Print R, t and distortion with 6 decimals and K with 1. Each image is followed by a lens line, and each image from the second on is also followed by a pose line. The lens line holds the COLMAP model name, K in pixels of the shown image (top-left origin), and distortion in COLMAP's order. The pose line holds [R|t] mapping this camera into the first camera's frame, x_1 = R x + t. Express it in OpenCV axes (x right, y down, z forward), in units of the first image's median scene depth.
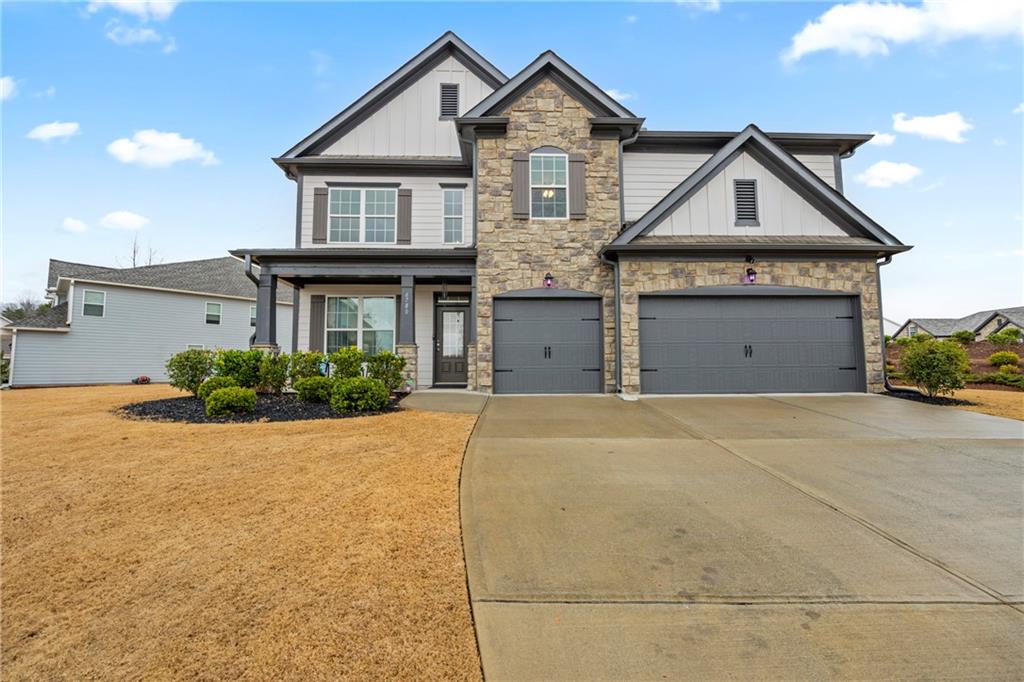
lens RADIAL K [[398.4, 0, 514.3], [0, 398.4, 346.1], [0, 0, 1]] dist [-0.008887, -0.000063]
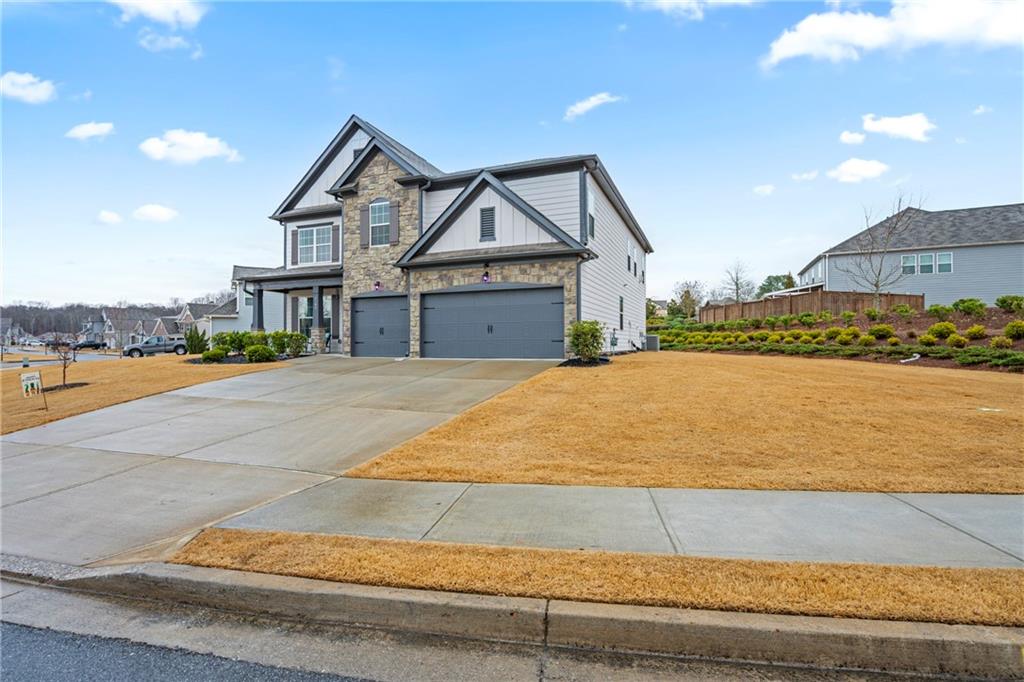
lens RADIAL K [[464.2, 0, 512.0], [0, 464.2, 341.0], [0, 0, 1]] dist [0.002091, 0.000003]
pose [[0.919167, -0.000230, -0.393867, 1.307405], [0.020756, 0.998639, 0.047856, -0.023361], [0.393320, -0.052163, 0.917921, -0.501696]]
